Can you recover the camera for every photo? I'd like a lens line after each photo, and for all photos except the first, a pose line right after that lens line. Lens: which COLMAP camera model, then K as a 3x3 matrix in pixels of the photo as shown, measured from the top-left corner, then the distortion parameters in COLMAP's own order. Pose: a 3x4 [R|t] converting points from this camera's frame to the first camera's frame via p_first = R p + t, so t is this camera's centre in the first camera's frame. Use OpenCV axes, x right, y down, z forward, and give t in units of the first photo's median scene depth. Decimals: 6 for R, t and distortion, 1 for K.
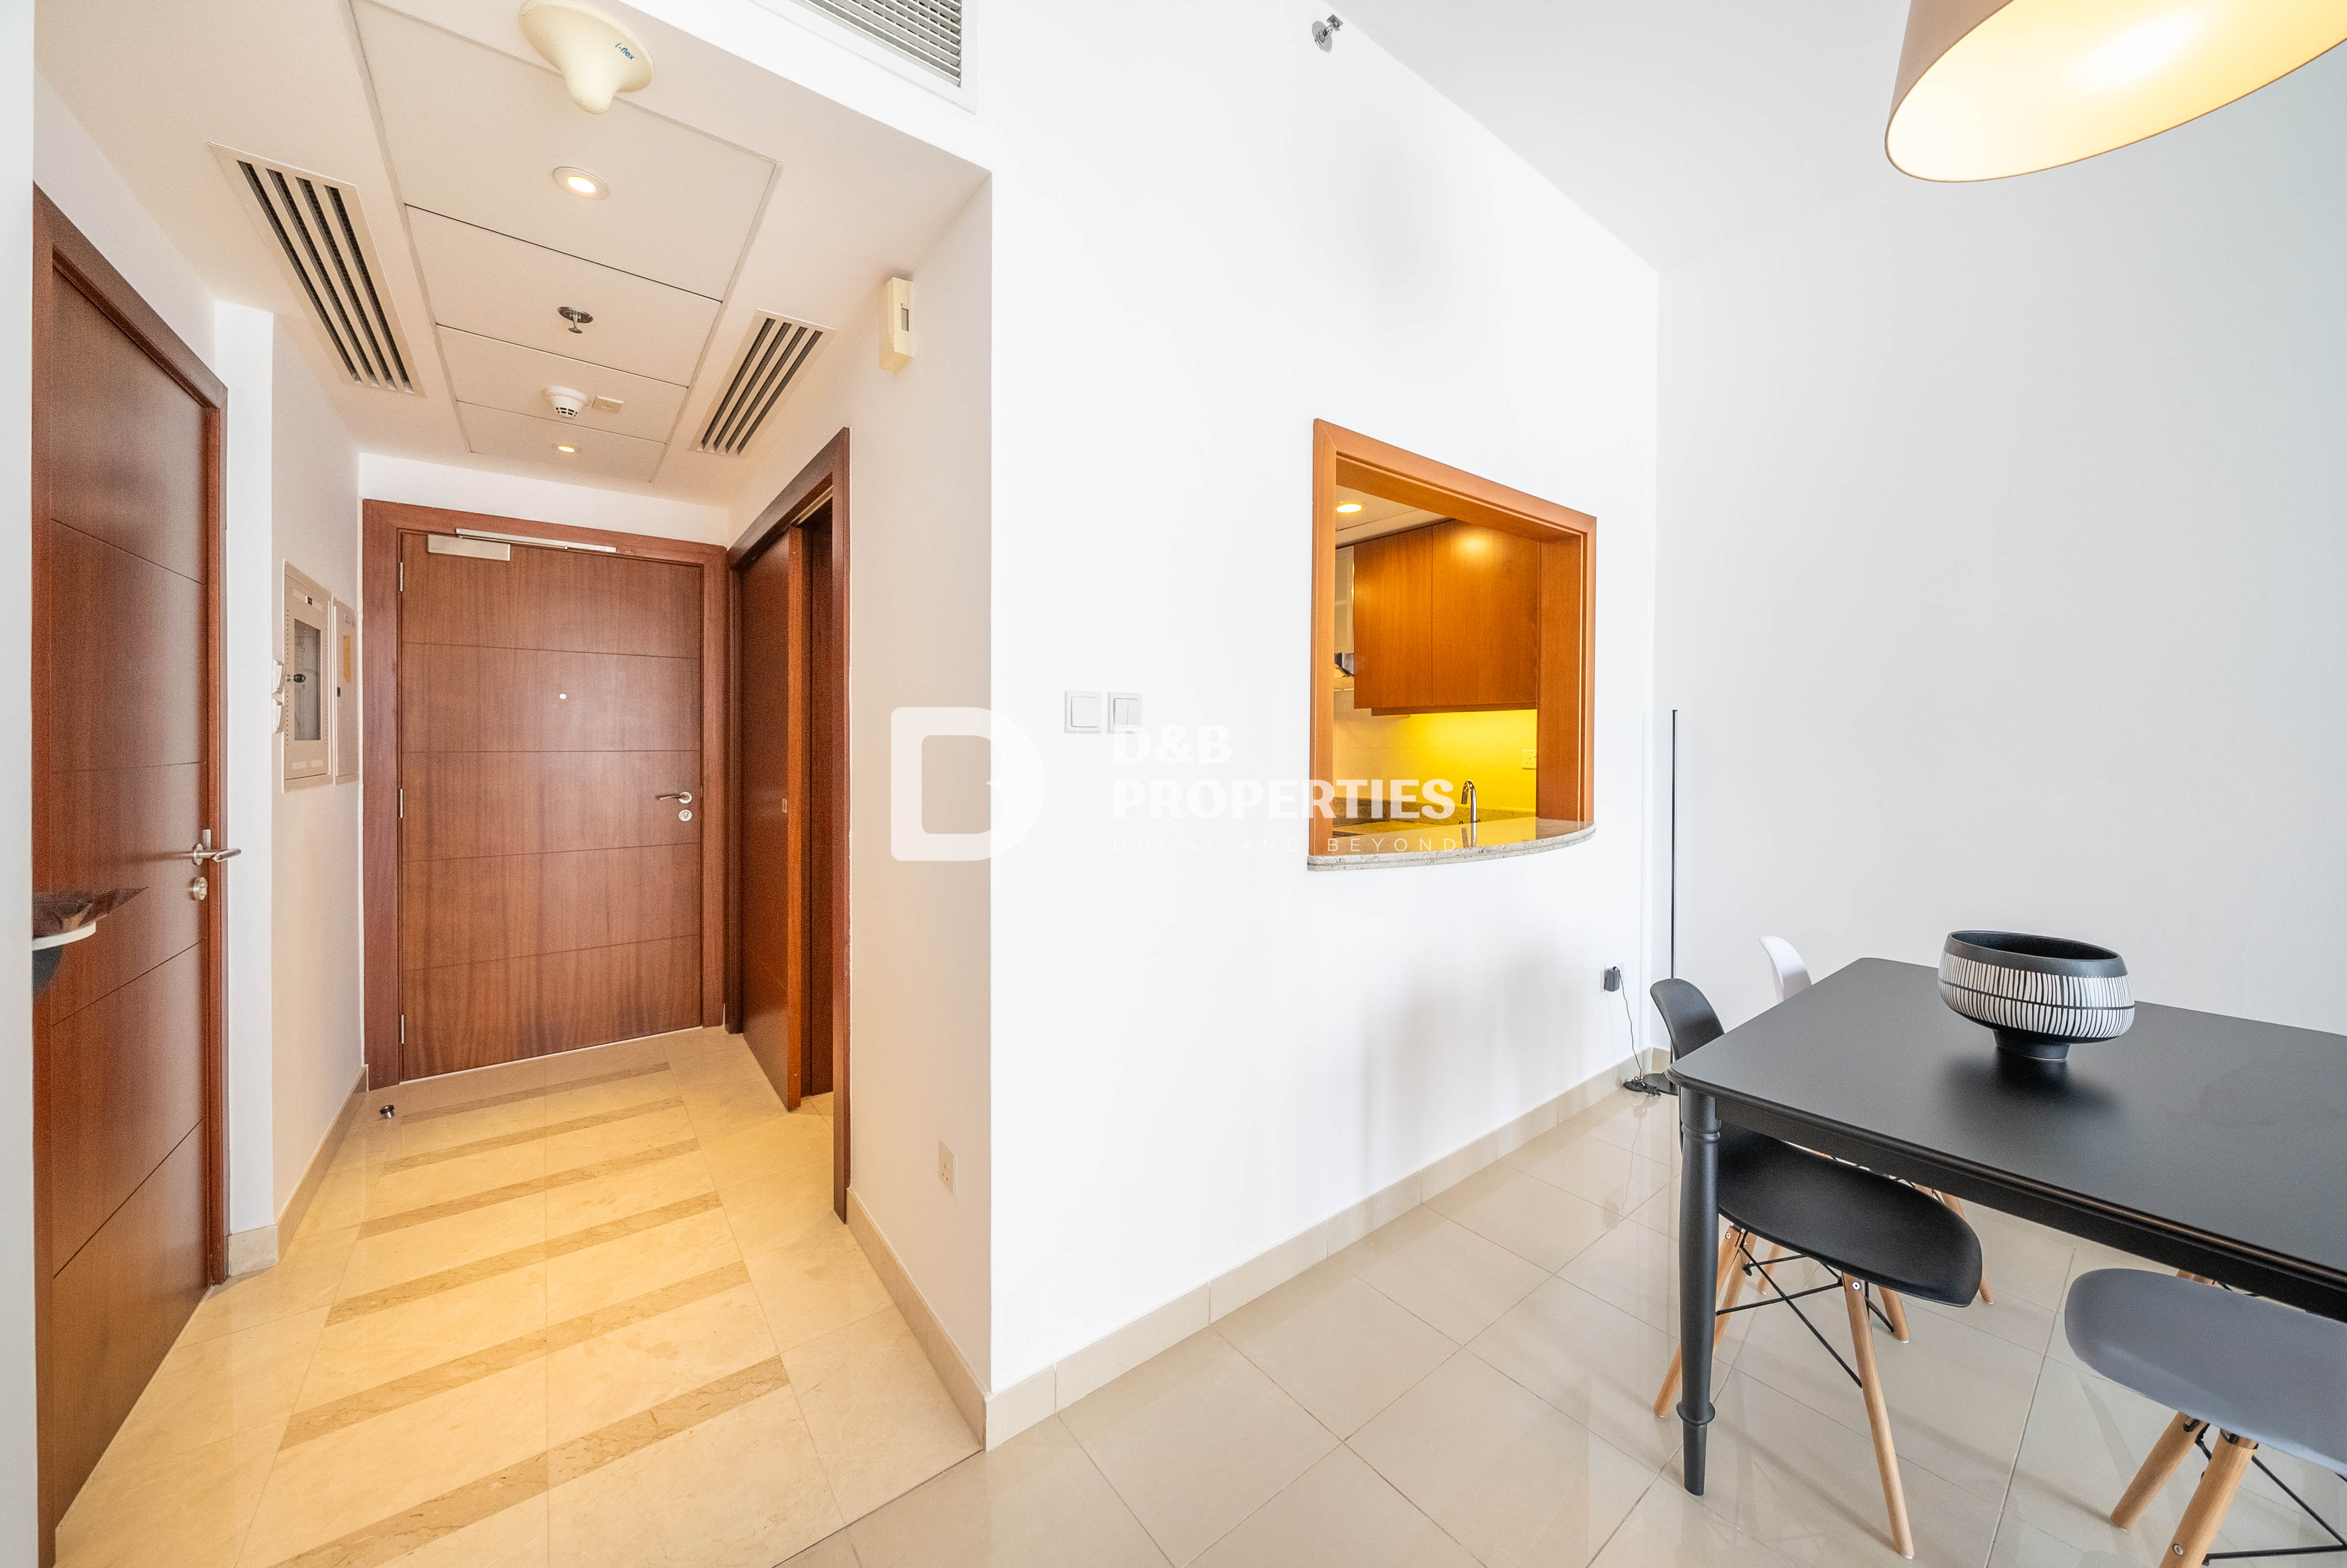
lens RADIAL K [[823.3, 0, 1171.4], [0, 823.3, 748.7], [0, 0, 1]] dist [-0.000365, -0.000064]
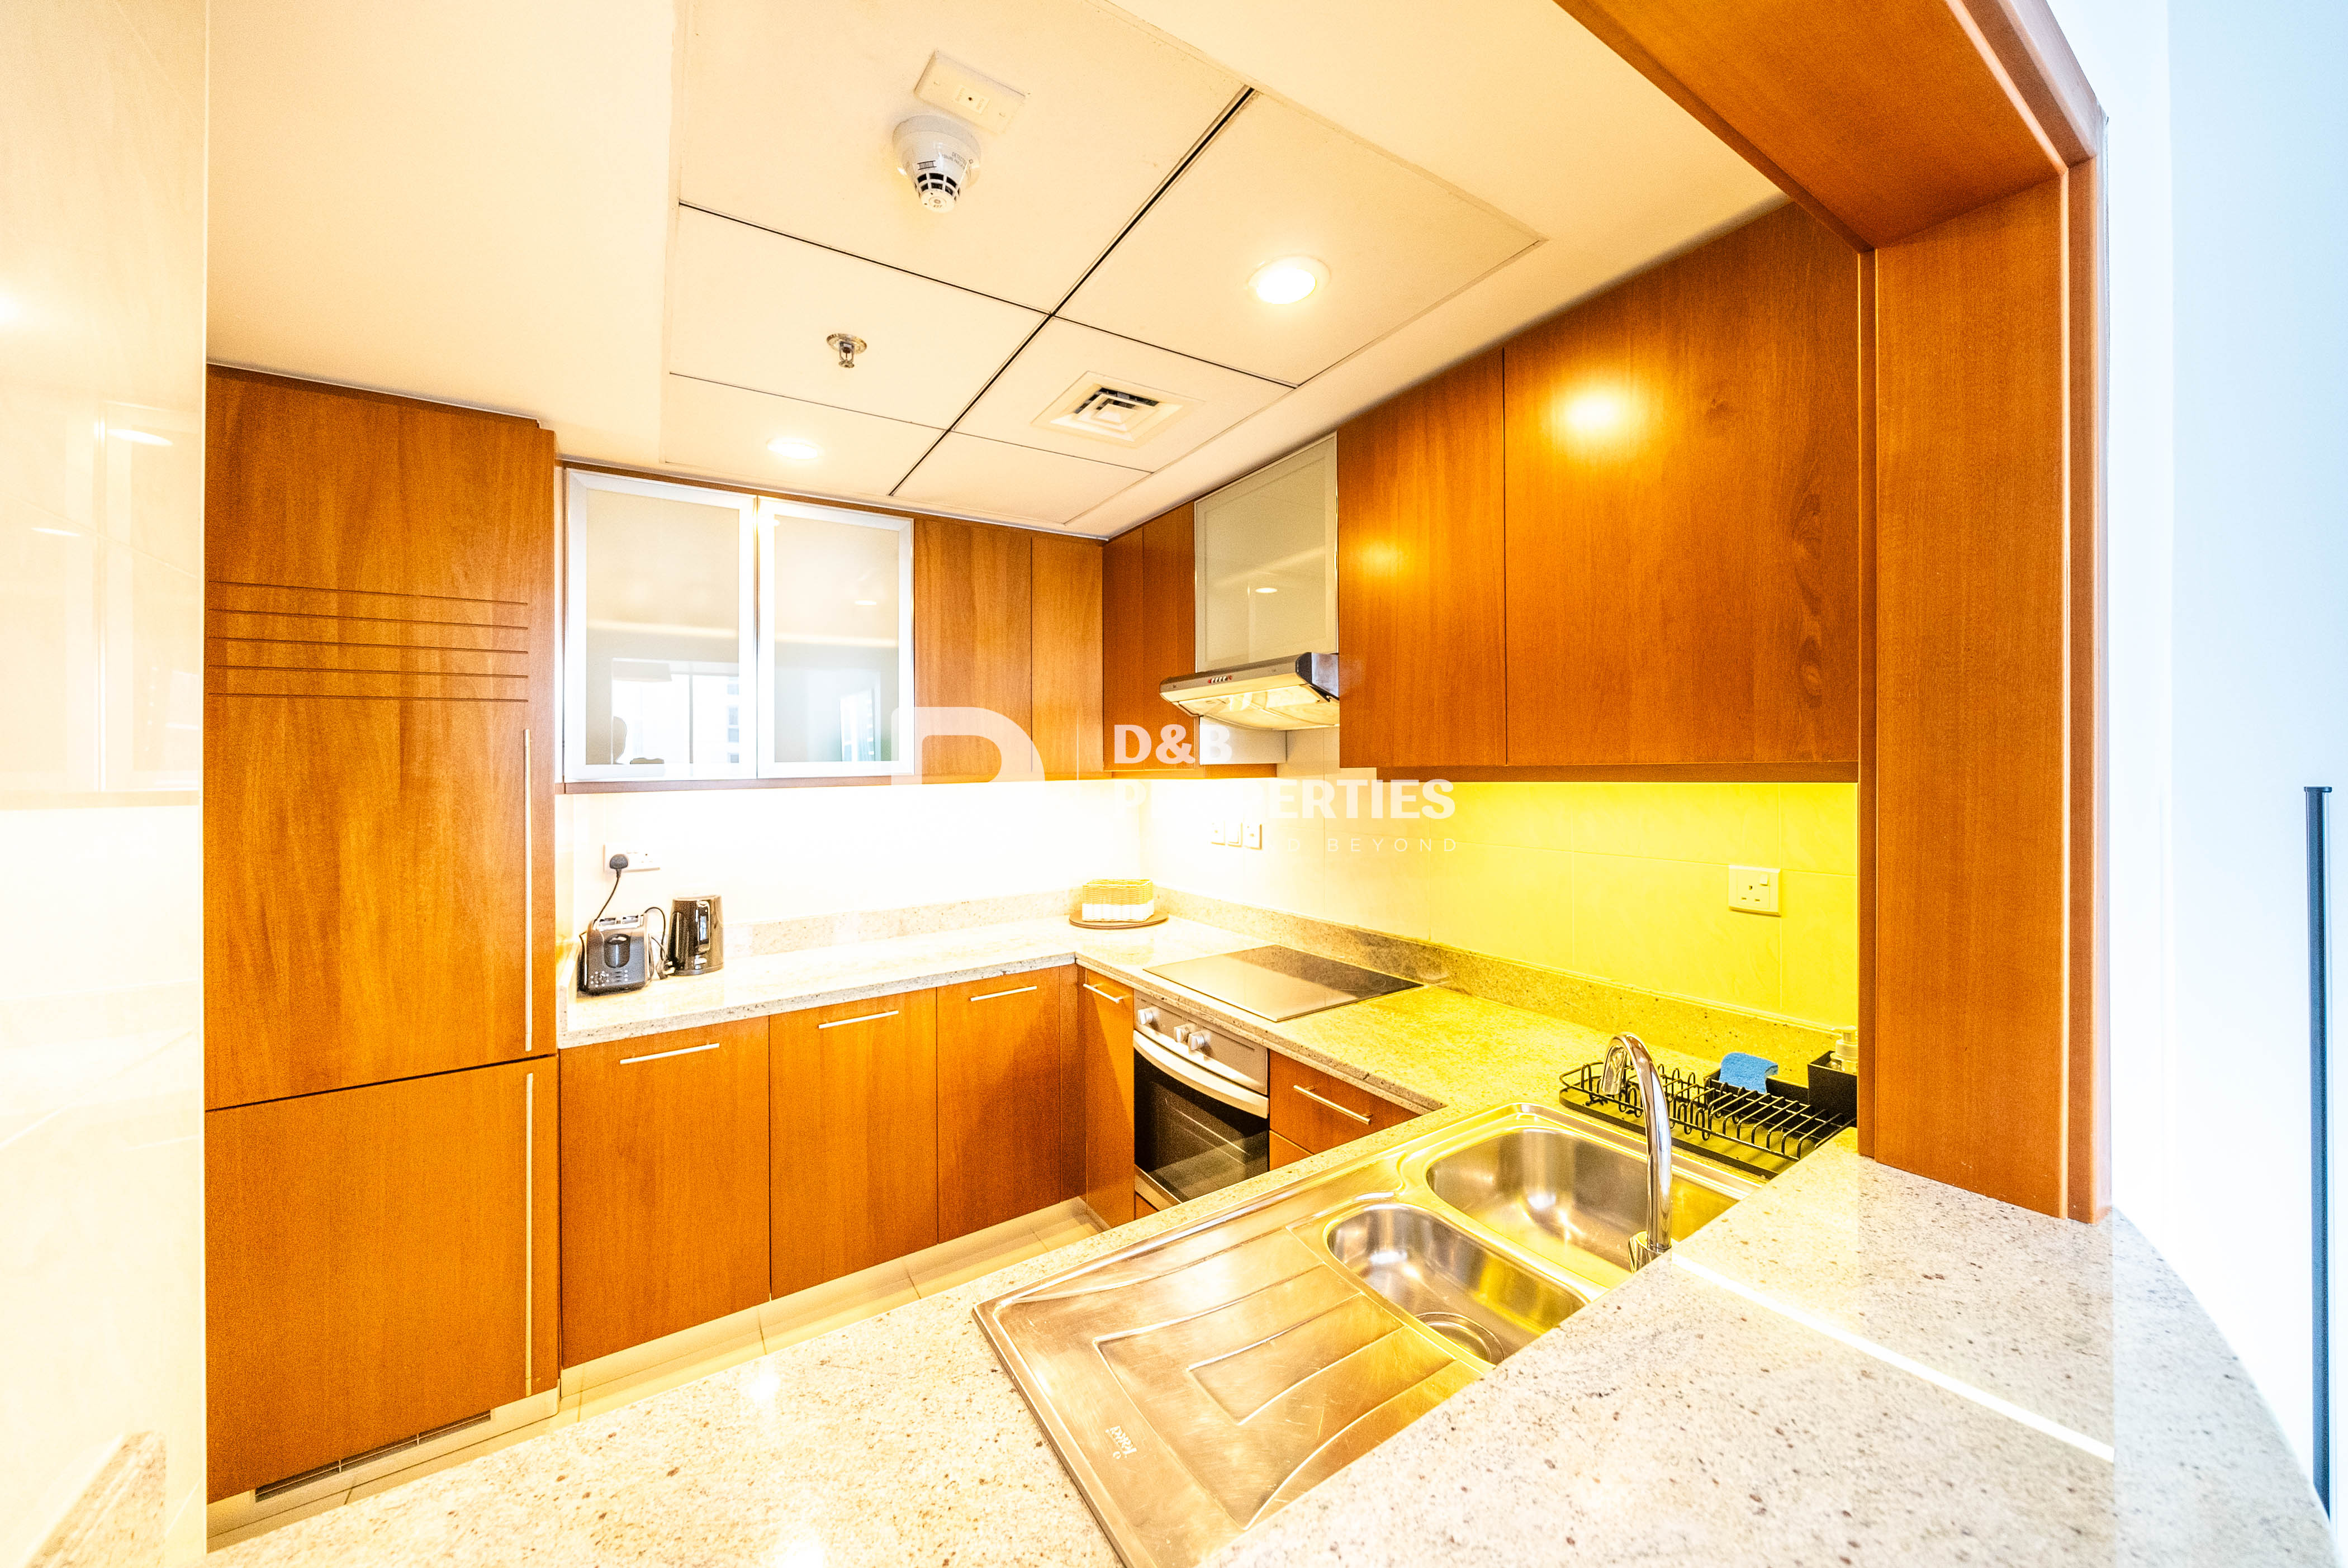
lens RADIAL K [[814.5, 0, 1170.4], [0, 814.5, 772.5], [0, 0, 1]] dist [-0.000022, -0.000061]
pose [[0.996306, -0.004848, -0.085736, 0.203318], [0.004411, 0.999976, -0.005289, -0.054504], [0.085759, 0.004891, 0.996304, 0.640325]]
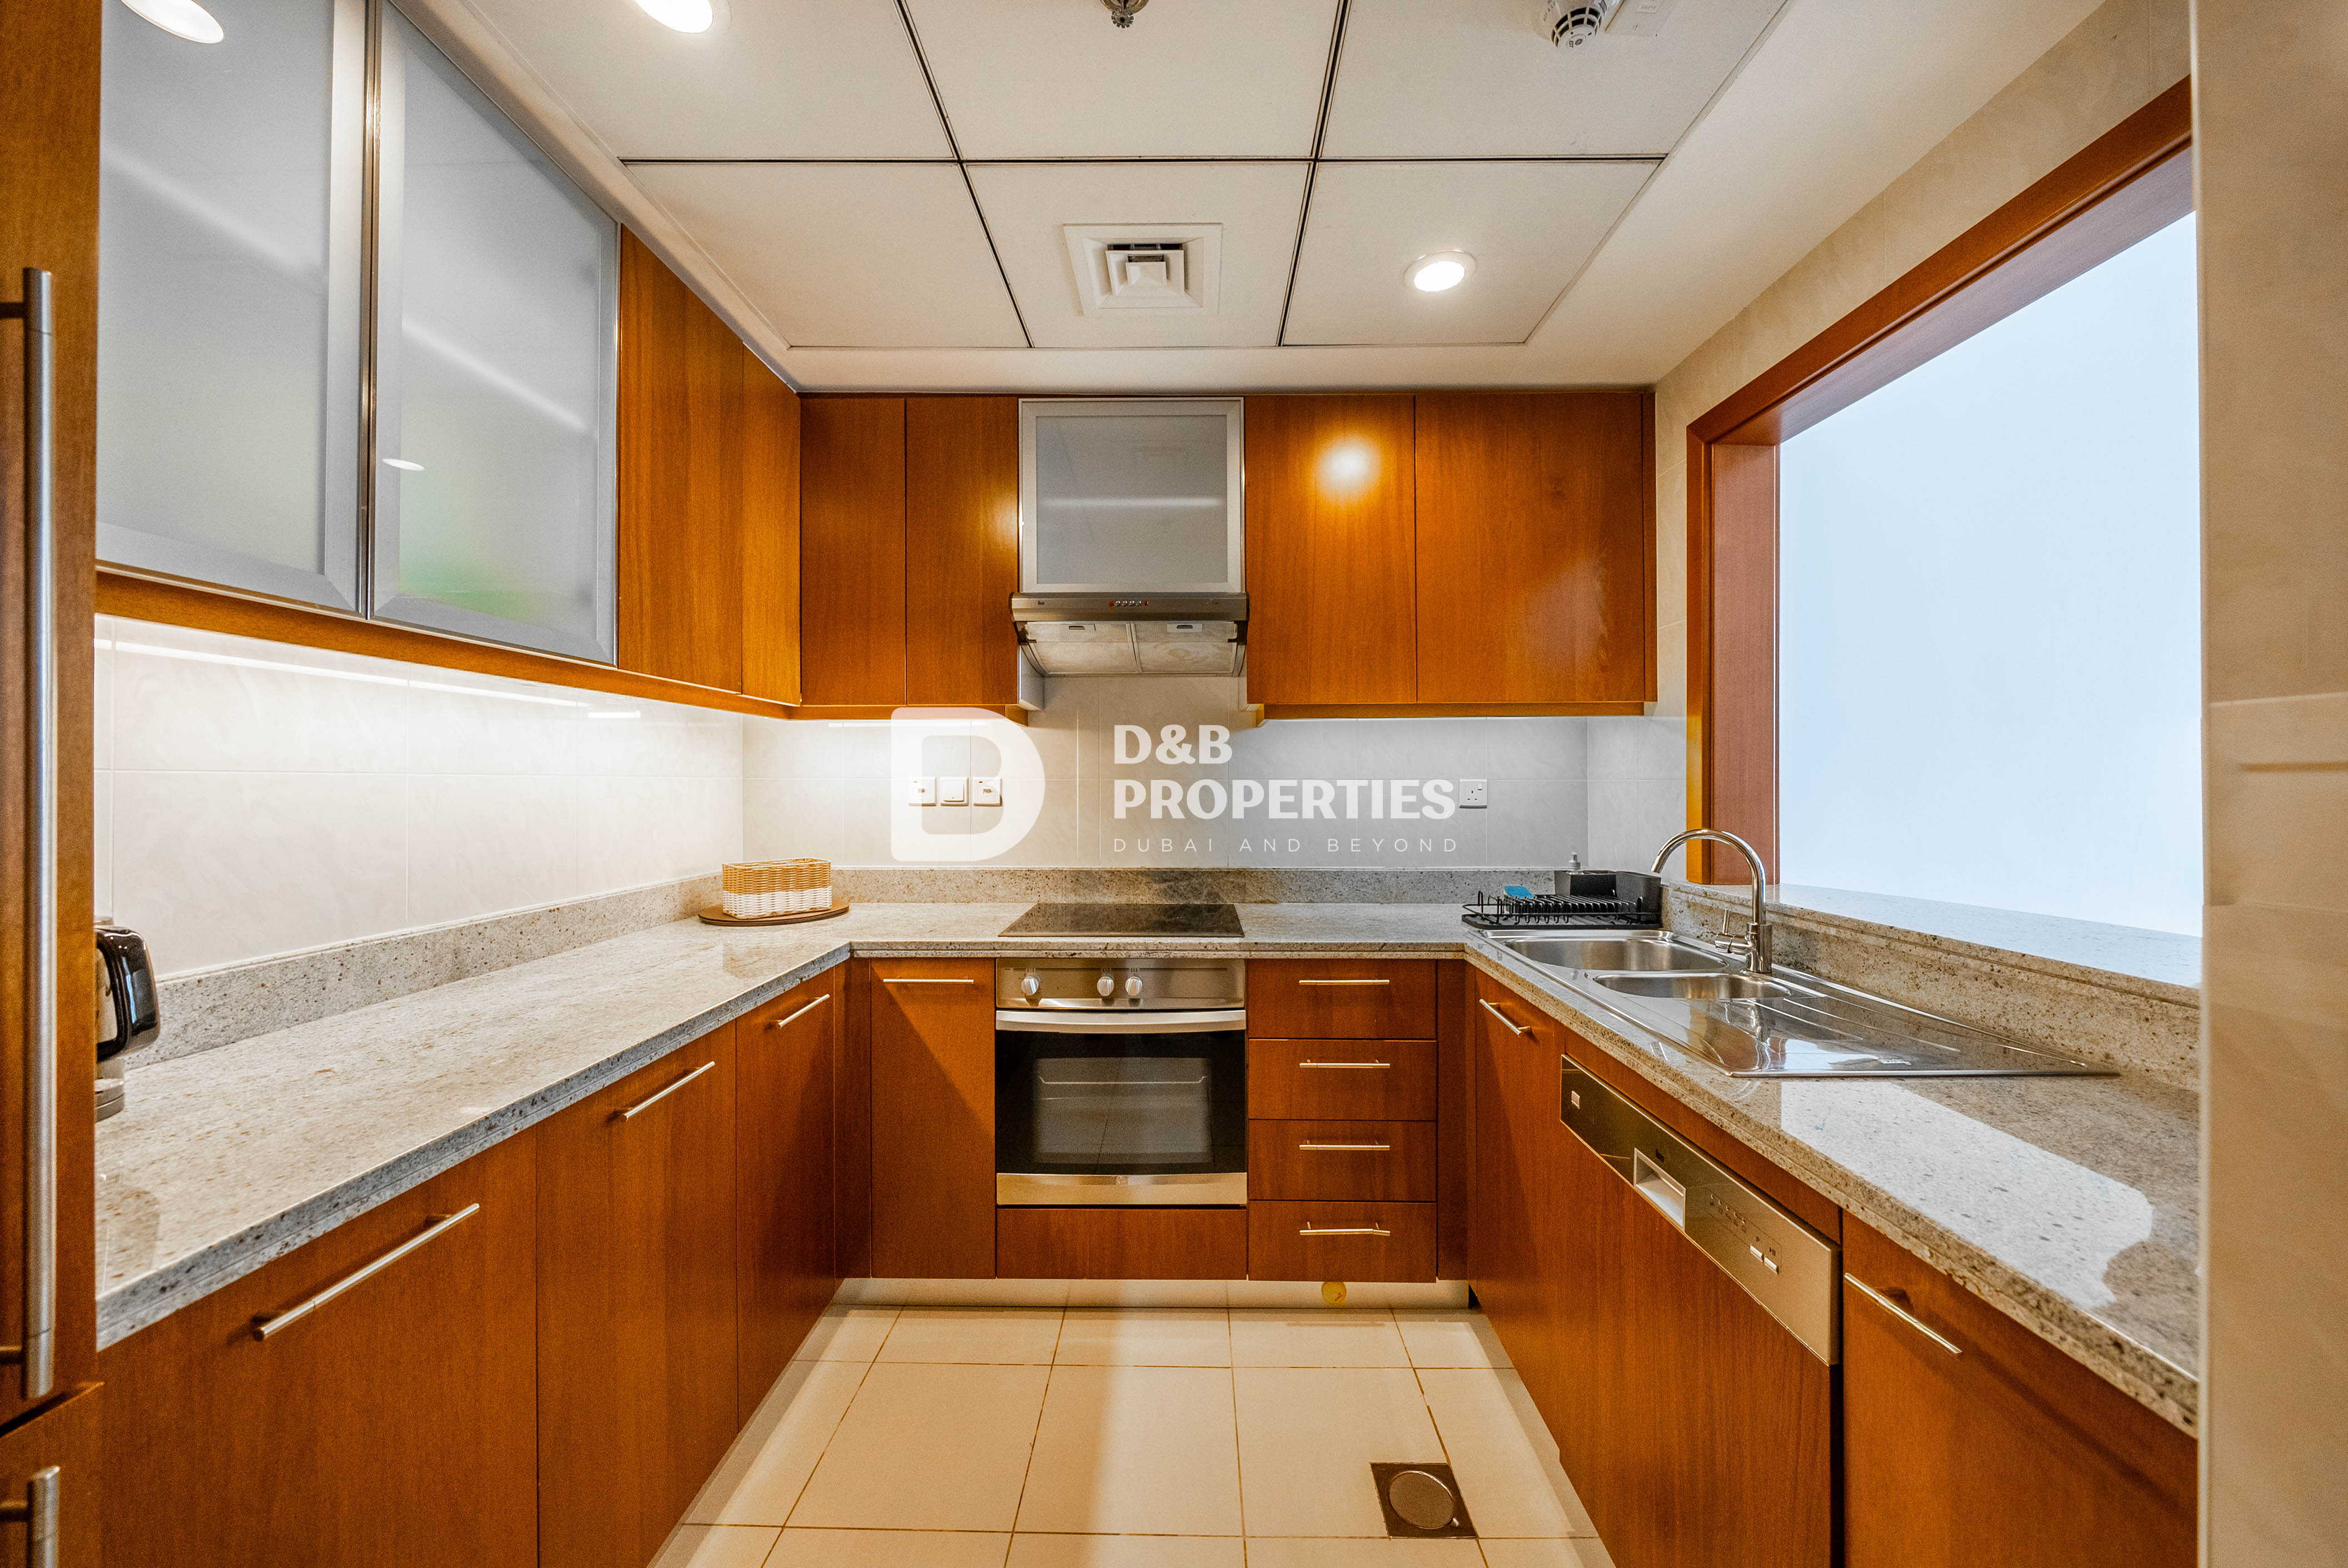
lens RADIAL K [[819.8, 0, 1181.3], [0, 819.8, 795.2], [0, 0, 1]] dist [-0.000398, -0.000026]
pose [[0.619529, -0.002463, 0.784970, -0.274070], [0.006642, 0.999976, -0.002105, 0.013970], [-0.784945, 0.006517, 0.619531, 0.877025]]
